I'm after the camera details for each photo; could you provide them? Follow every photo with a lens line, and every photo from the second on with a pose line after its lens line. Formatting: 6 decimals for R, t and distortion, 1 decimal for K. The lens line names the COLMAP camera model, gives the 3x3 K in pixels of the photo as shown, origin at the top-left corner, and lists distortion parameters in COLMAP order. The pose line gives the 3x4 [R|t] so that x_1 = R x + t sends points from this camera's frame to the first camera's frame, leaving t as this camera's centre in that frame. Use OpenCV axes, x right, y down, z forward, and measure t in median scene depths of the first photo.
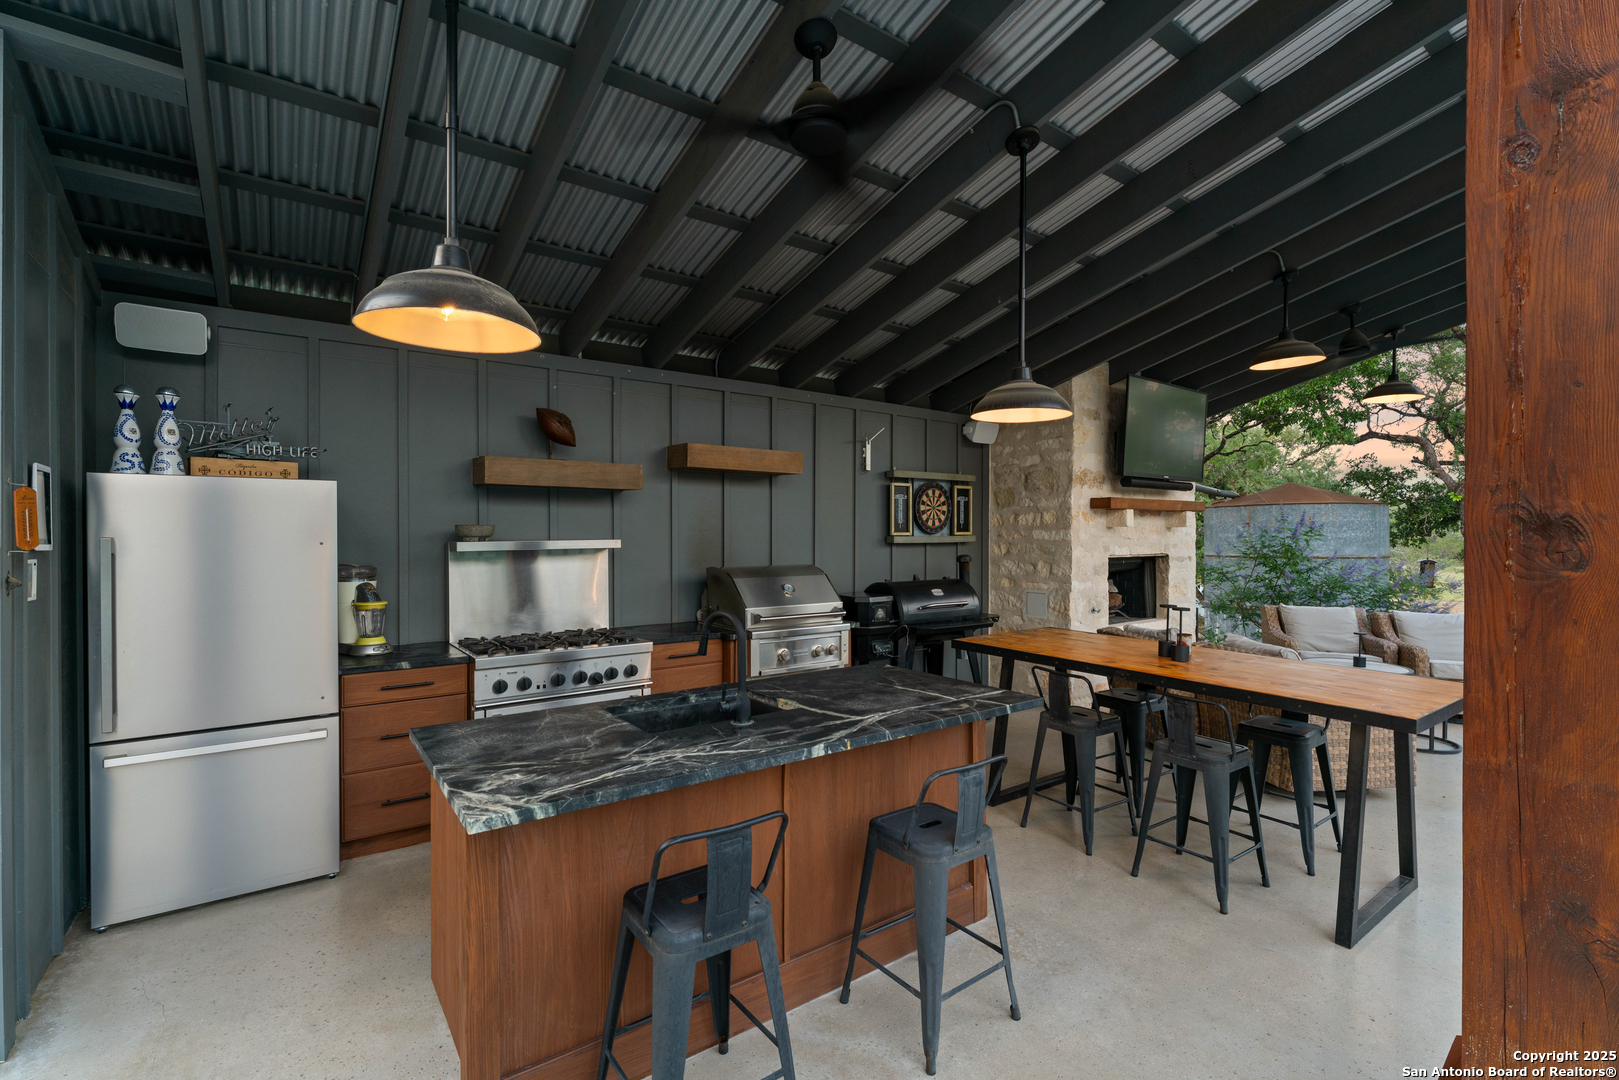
lens RADIAL K [[721.8, 0, 809.5], [0, 721.8, 540.0], [0, 0, 1]] dist [-0.002263, -0.000299]
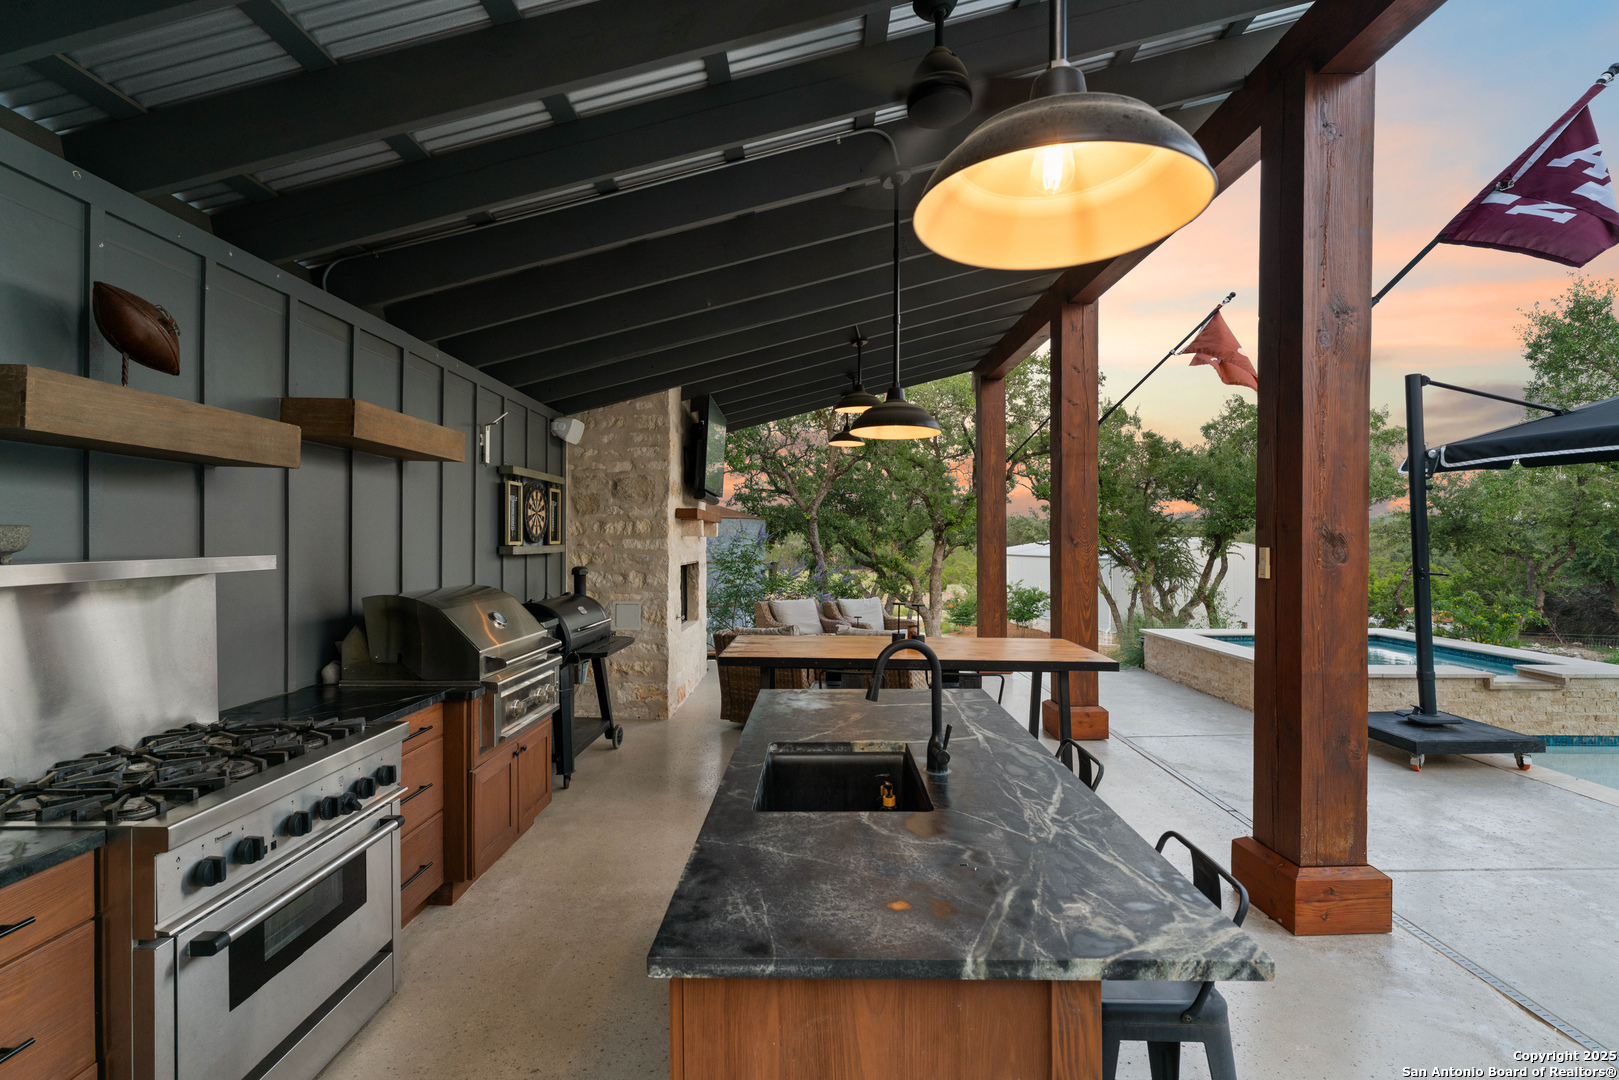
lens RADIAL K [[721.8, 0, 809.5], [0, 721.8, 540.0], [0, 0, 1]] dist [-0.002263, -0.000299]
pose [[0.608183, 0.002063, 0.793794, -0.400010], [0.007305, 0.999940, -0.008195, -0.003869], [-0.793763, 0.010783, 0.608131, 0.287547]]
